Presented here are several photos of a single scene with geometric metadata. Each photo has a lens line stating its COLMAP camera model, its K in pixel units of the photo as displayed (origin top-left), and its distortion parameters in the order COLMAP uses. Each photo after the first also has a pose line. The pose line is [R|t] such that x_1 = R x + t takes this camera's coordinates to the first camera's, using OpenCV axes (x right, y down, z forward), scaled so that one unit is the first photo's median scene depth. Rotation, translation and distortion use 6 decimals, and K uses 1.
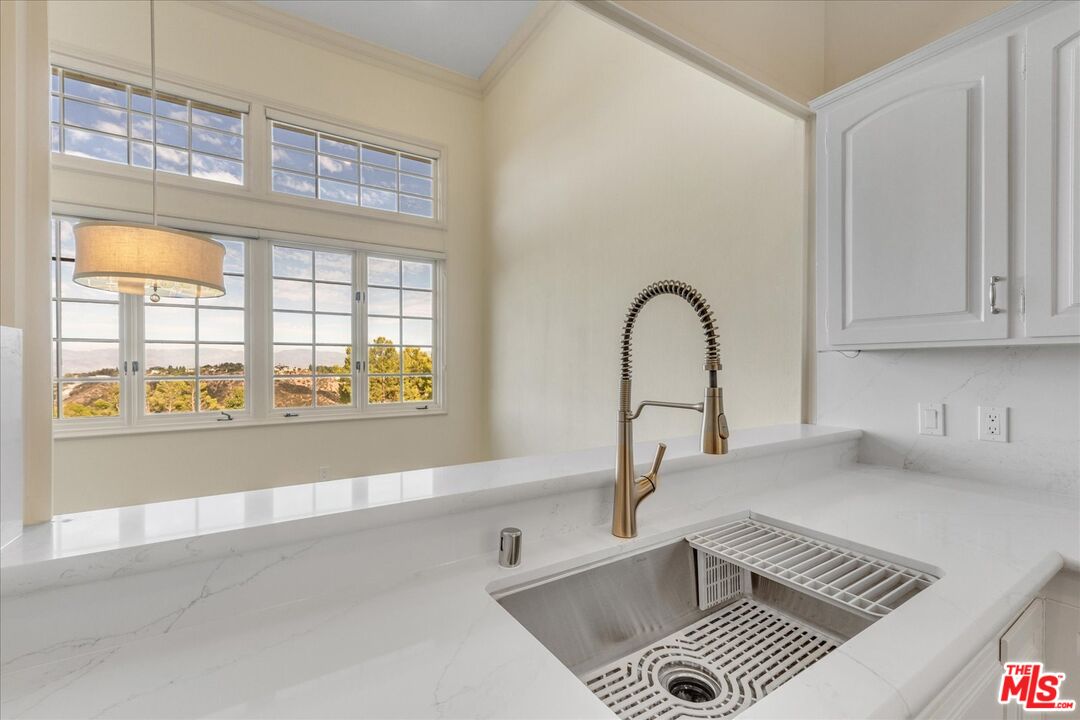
lens RADIAL K [[462.2, 0, 535.2], [0, 462.2, 367.5], [0, 0, 1]] dist [0.004239, -0.000427]
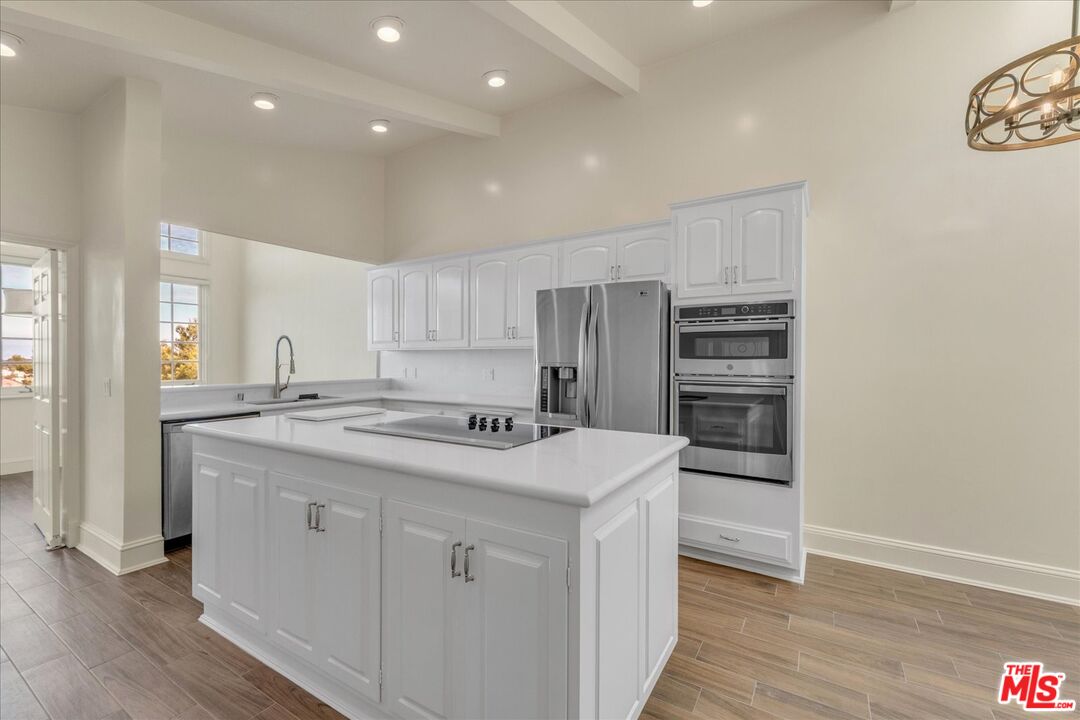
lens RADIAL K [[462.2, 0, 542.8], [0, 462.2, 361.6], [0, 0, 1]] dist [0.004239, -0.000427]
pose [[0.896748, 0.000951, 0.442540, 0.123361], [-0.001385, 0.999999, 0.000658, 0.013170], [-0.442539, -0.001203, 0.896749, -0.918270]]
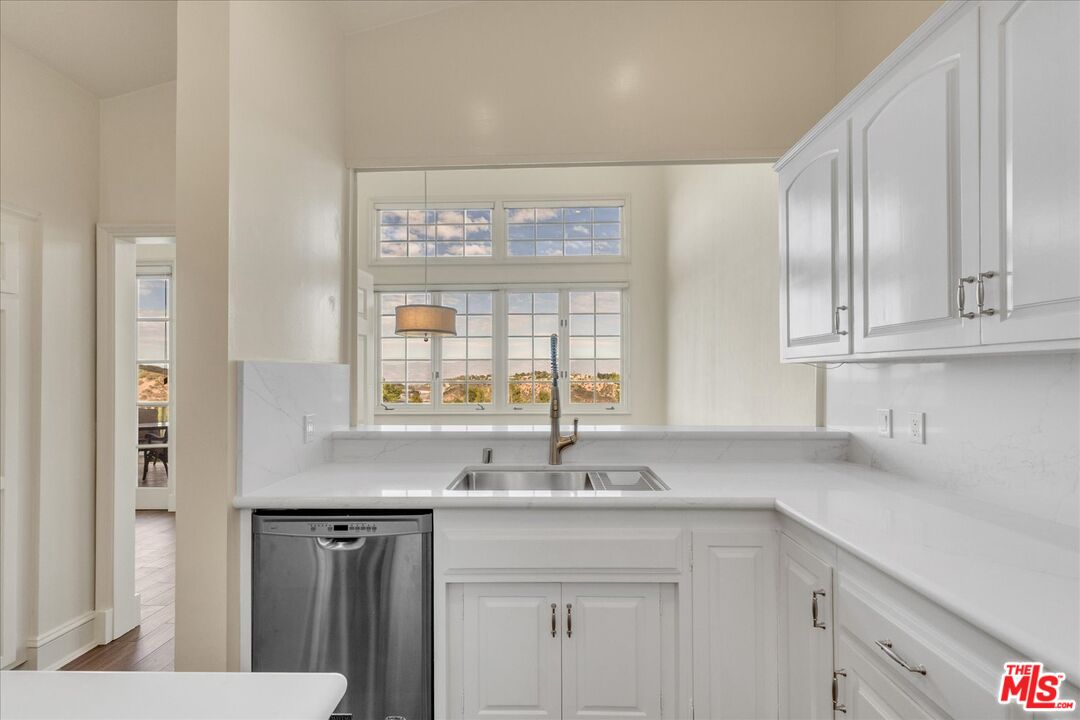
lens RADIAL K [[462.2, 0, 533.2], [0, 462.2, 366.8], [0, 0, 1]] dist [0.004239, -0.000427]
pose [[0.828229, -0.008510, -0.560325, 0.313004], [-0.001726, 0.999841, -0.017737, -0.001650], [0.560387, 0.015657, 0.828083, -0.168442]]
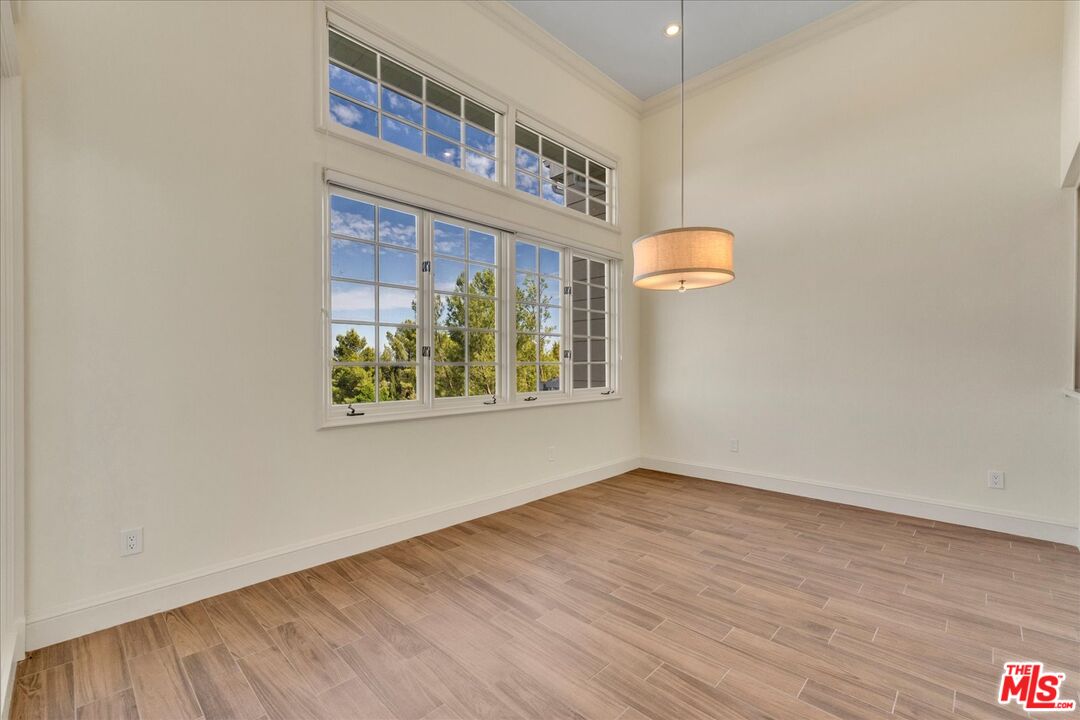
lens RADIAL K [[462.2, 0, 545.5], [0, 462.2, 369.4], [0, 0, 1]] dist [0.004239, -0.000427]
pose [[0.971921, -0.006376, 0.235222, -0.714535], [0.006455, 0.999979, 0.000432, 0.032206], [-0.235220, 0.001098, 0.971942, -0.043287]]
